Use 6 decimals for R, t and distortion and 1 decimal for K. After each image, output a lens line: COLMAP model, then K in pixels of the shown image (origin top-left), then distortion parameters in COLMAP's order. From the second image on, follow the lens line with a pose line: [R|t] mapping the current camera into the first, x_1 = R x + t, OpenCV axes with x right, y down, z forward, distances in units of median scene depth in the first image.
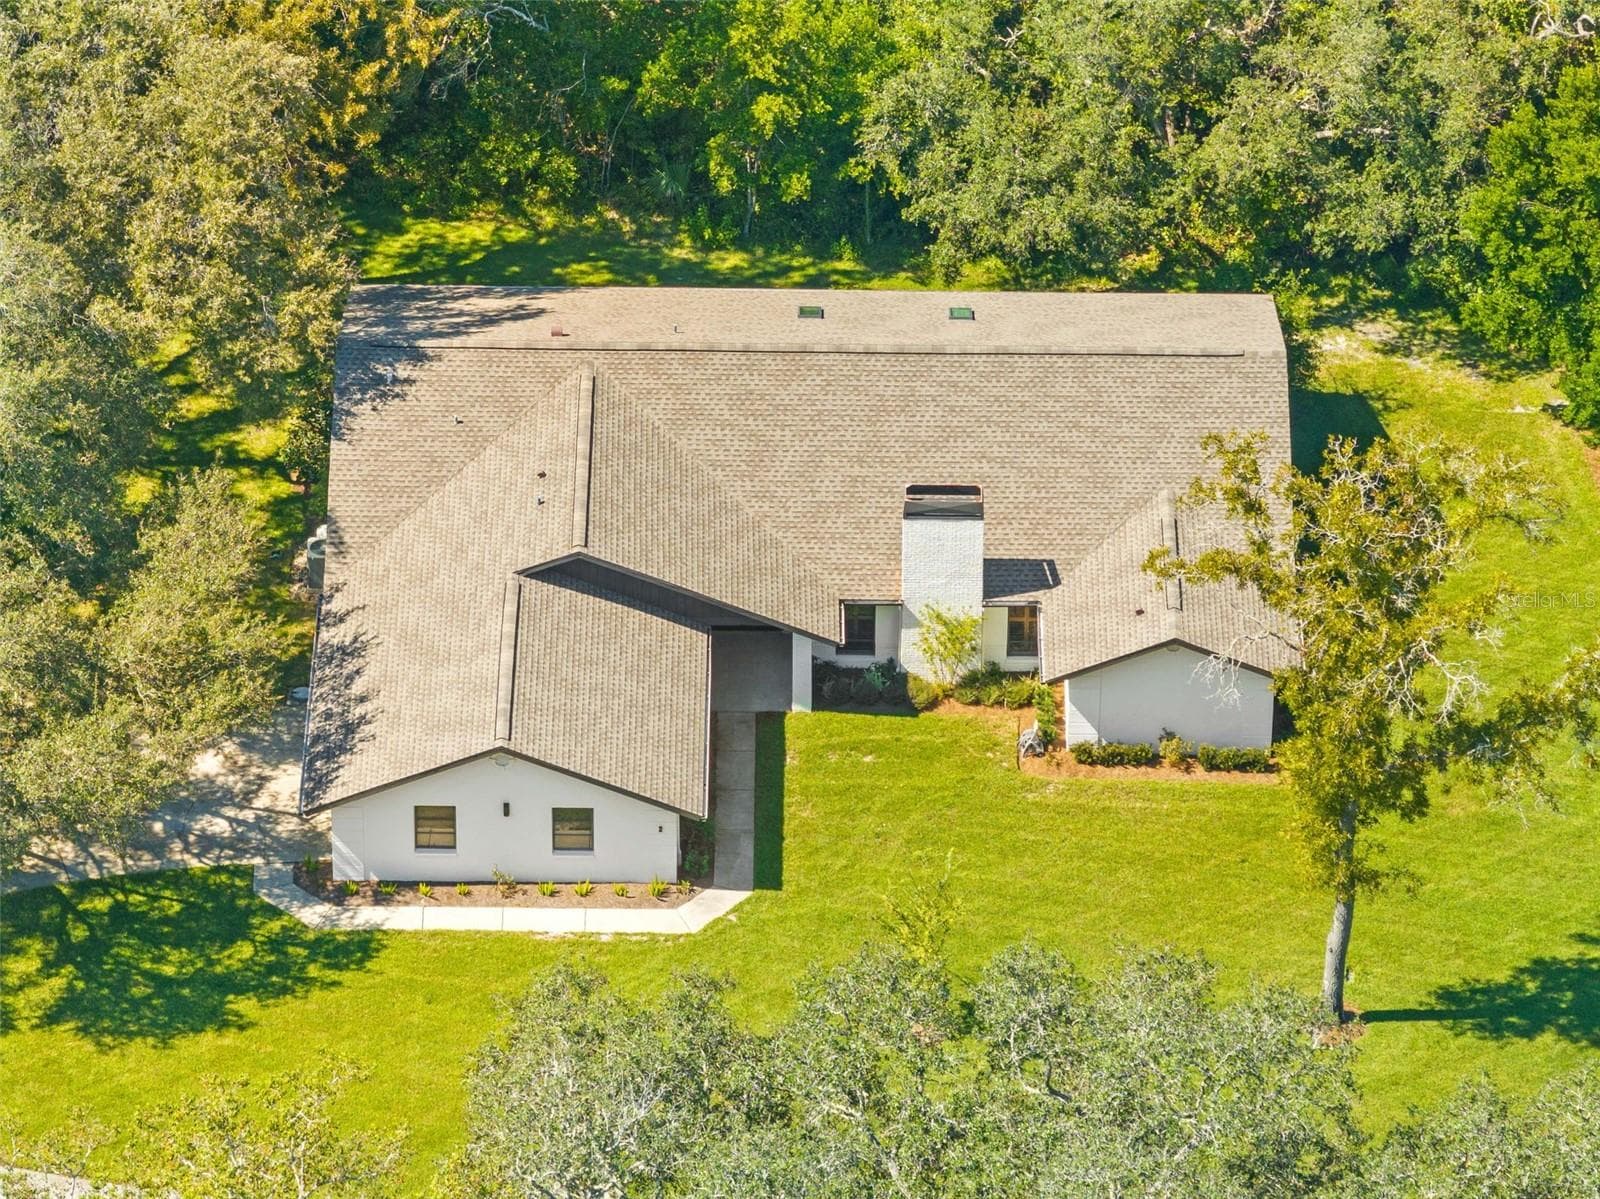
lens RADIAL K [[7822.6, 0, 800.0], [0, 7822.6, 599.5], [0, 0, 1]] dist [0.136310, 7.196219]
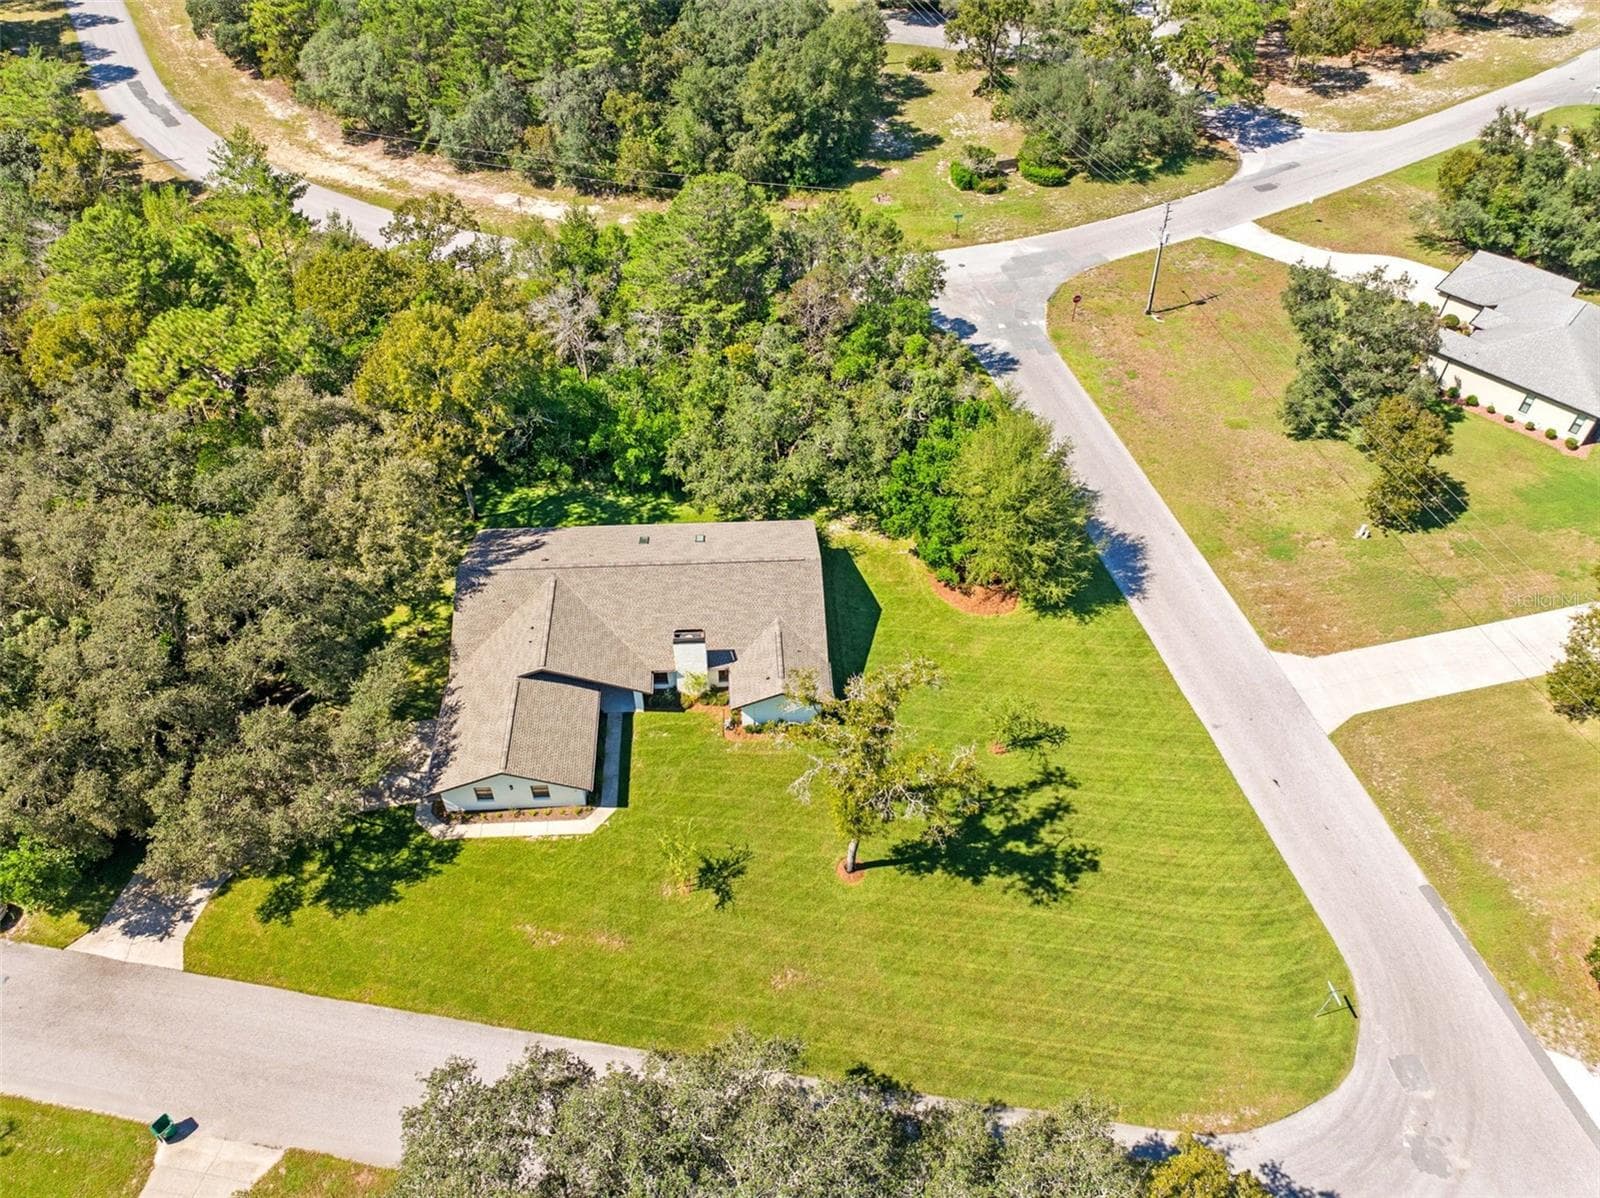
lens RADIAL K [[1138.7, 0, 799.4], [0, 1138.7, 588.8], [0, 0, 1]] dist [-0.038454, 0.003727]
pose [[0.997917, -0.041543, 0.049355, 0.036276], [0.032650, 0.985074, 0.169005, -0.088461], [-0.055640, -0.167041, 0.984379, 0.636229]]
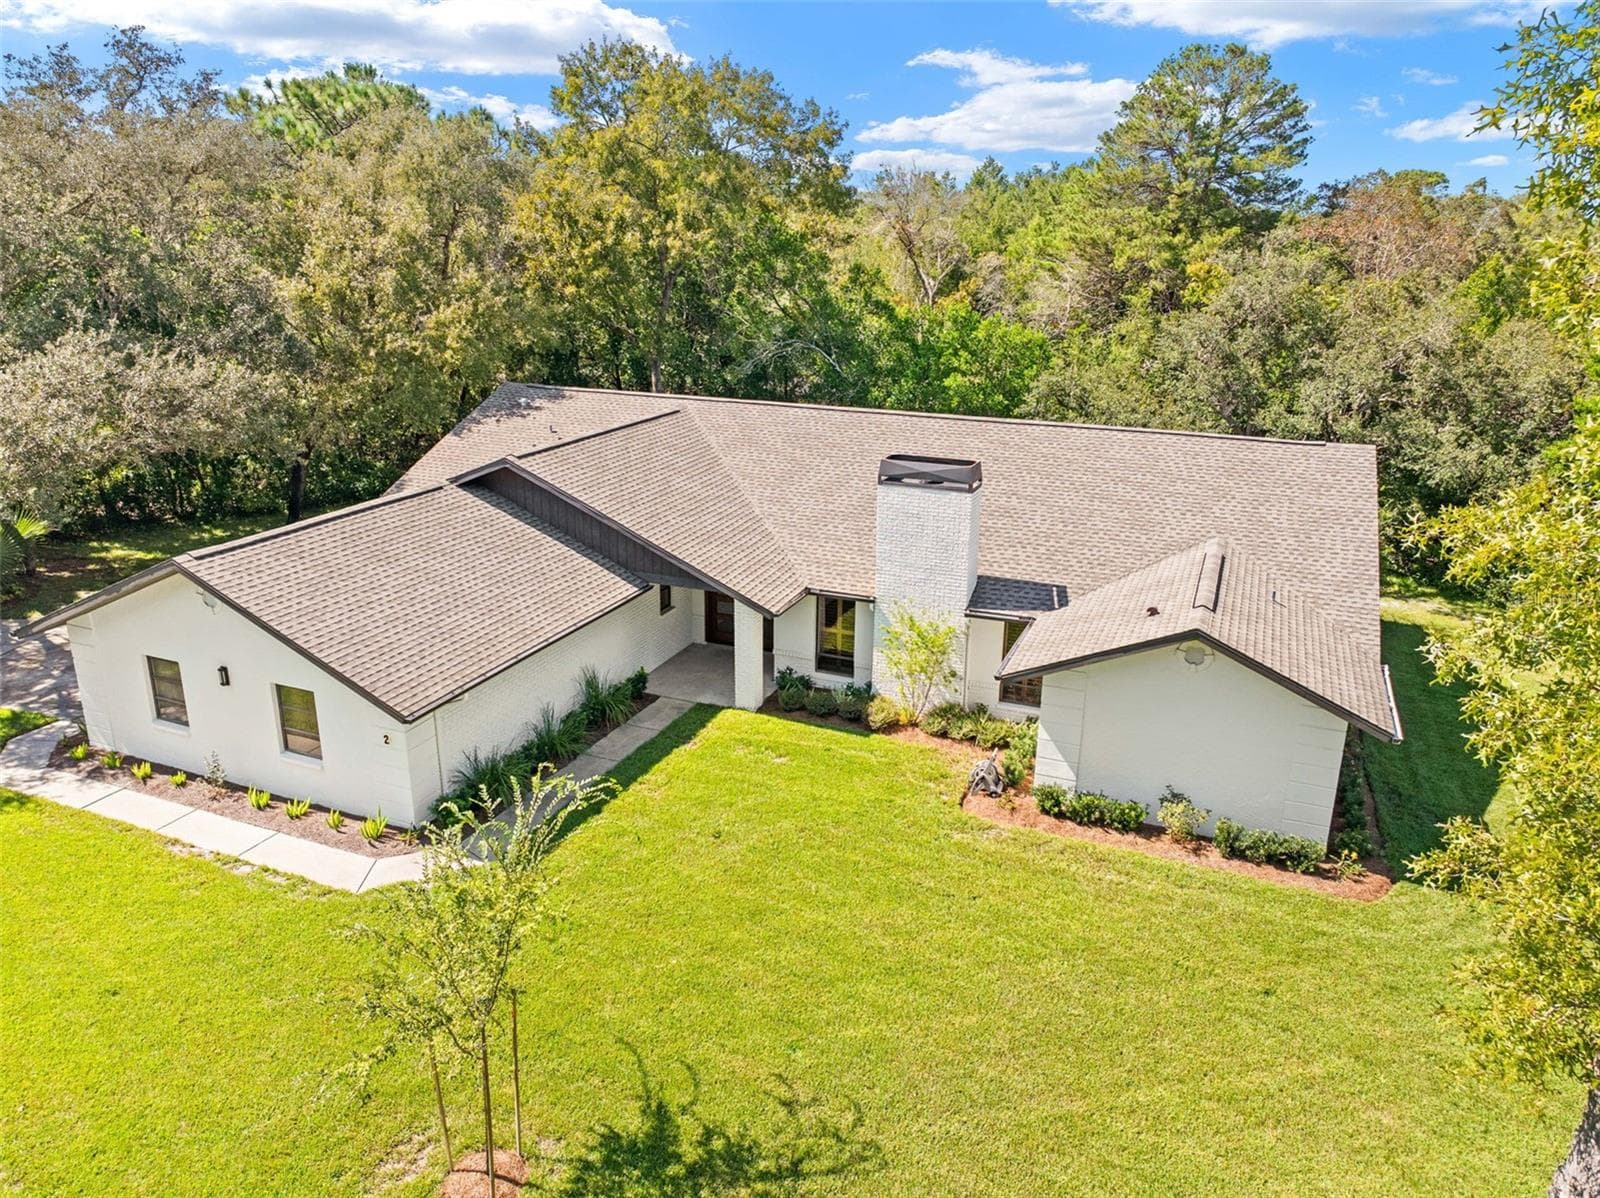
lens RADIAL K [[1138.7, 0, 799.4], [0, 1138.7, 588.8], [0, 0, 1]] dist [-0.038454, 0.003727]
pose [[0.926692, 0.116568, -0.357286, 0.050001], [-0.222754, 0.936056, -0.272360, 0.035140], [0.302691, 0.331980, 0.893402, 0.889920]]
